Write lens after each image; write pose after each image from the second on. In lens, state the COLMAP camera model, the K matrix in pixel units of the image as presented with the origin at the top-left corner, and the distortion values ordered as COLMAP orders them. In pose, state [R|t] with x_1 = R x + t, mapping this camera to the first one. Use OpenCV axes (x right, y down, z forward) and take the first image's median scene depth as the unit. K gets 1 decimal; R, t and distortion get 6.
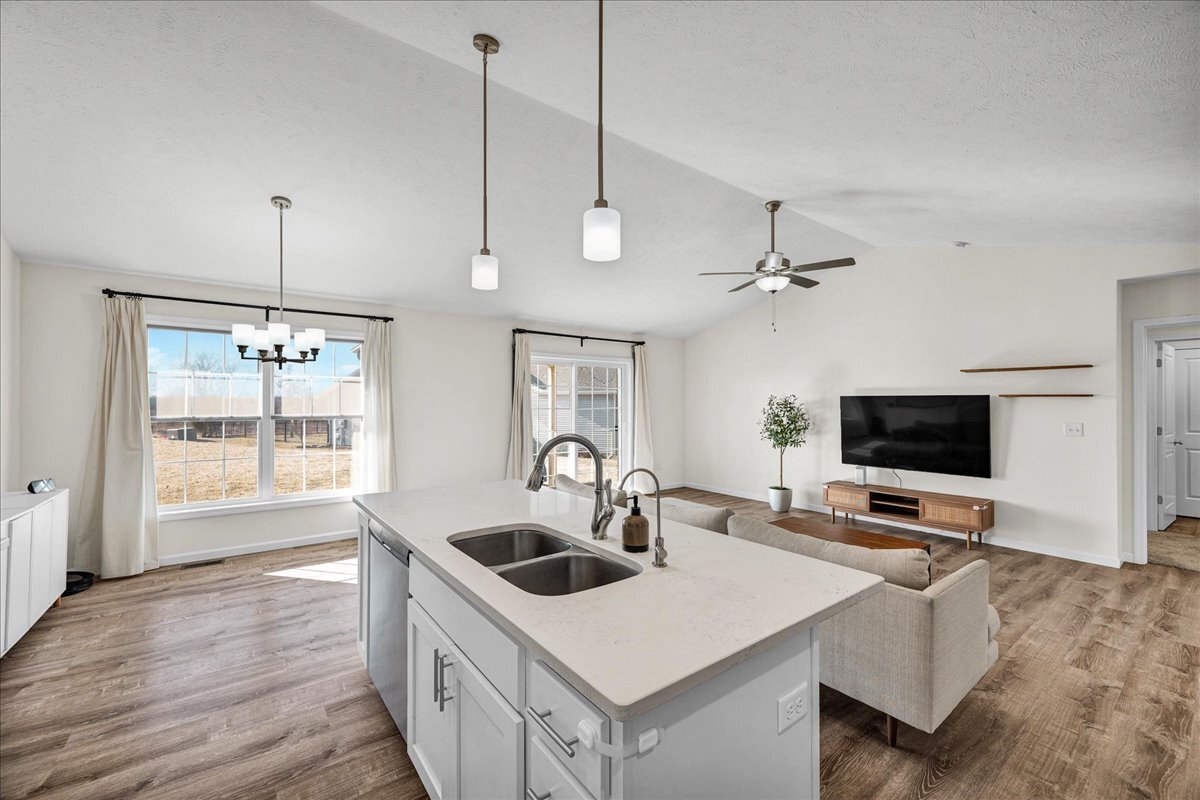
lens RADIAL K [[479.5, 0, 598.7], [0, 479.5, 397.7], [0, 0, 1]] dist [-0.001446, 0.000448]
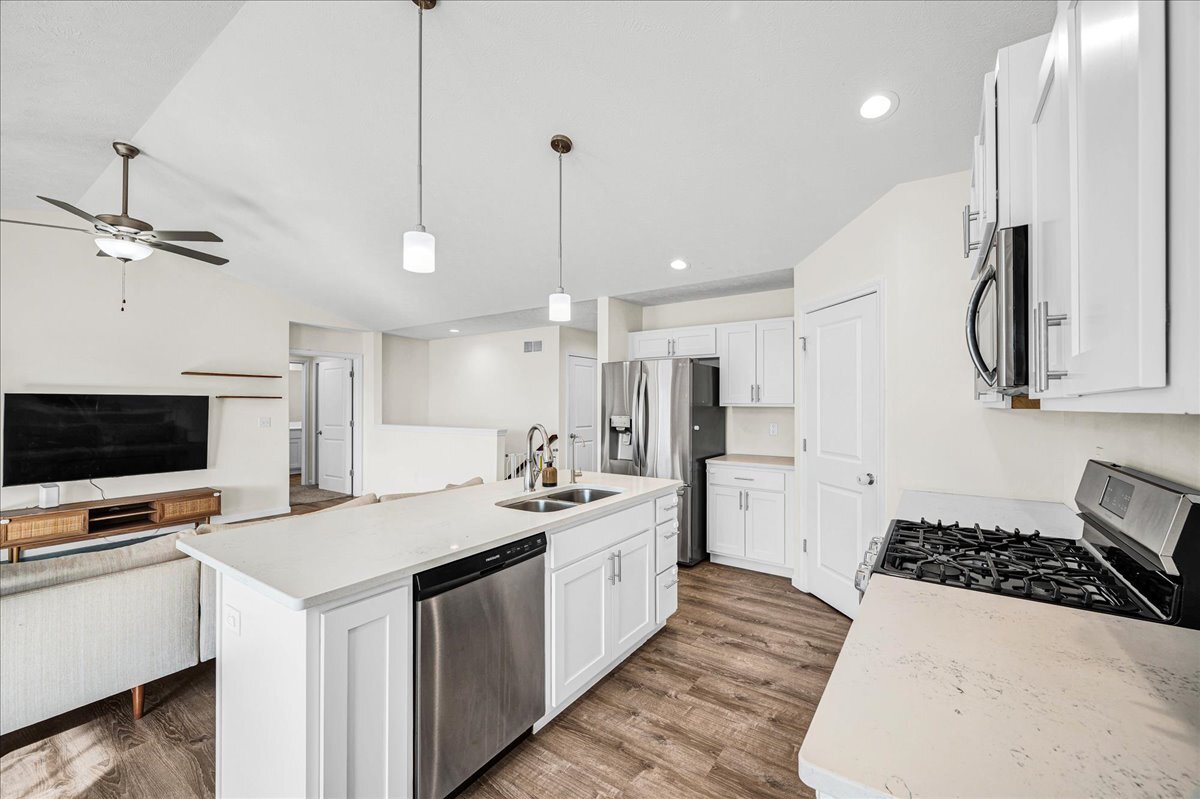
lens RADIAL K [[479.5, 0, 601.2], [0, 479.5, 398.7], [0, 0, 1]] dist [-0.001446, 0.000448]
pose [[-0.312579, 0.009931, 0.949840, -0.555287], [-0.012385, 0.999818, -0.014529, 0.005879], [-0.949811, -0.016305, -0.312399, 0.459185]]
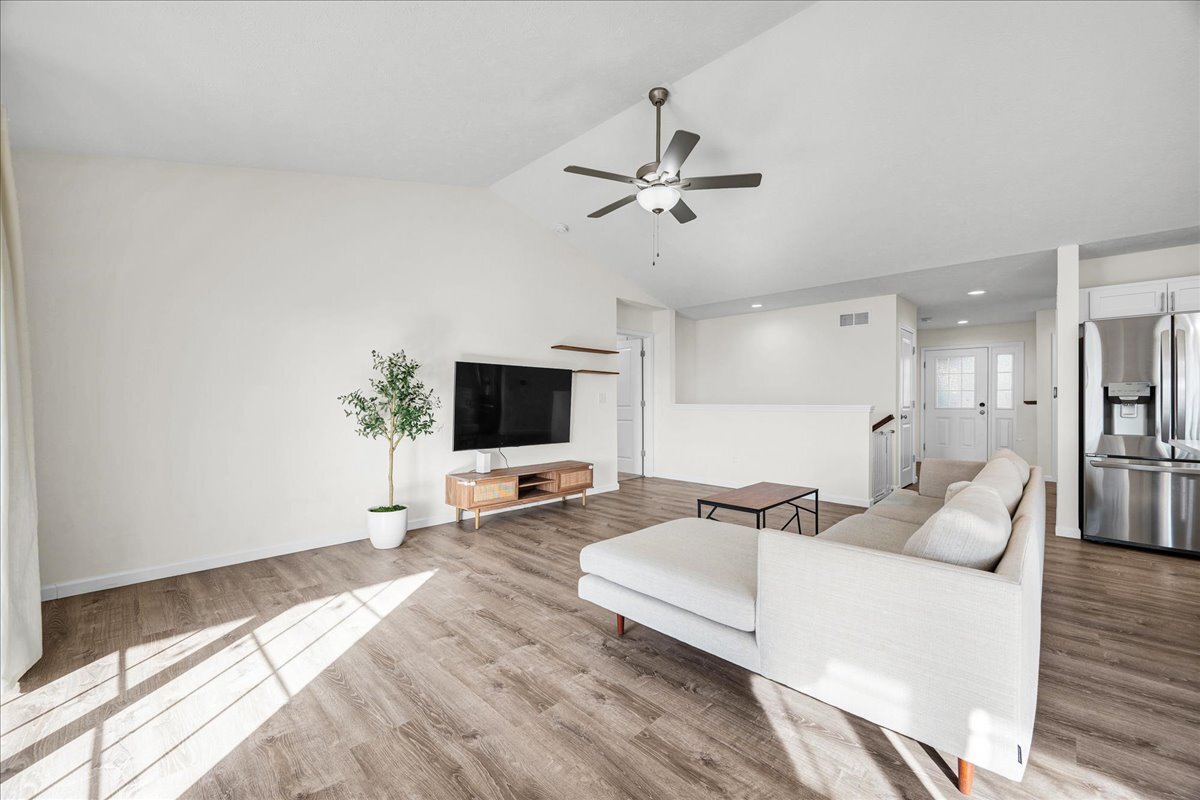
lens RADIAL K [[479.5, 0, 604.5], [0, 479.5, 403.9], [0, 0, 1]] dist [-0.001446, 0.000448]
pose [[-0.157710, -0.006815, 0.987462, -0.325516], [-0.017407, 0.999840, 0.004120, 0.069454], [-0.987332, -0.016539, -0.157804, 1.085146]]
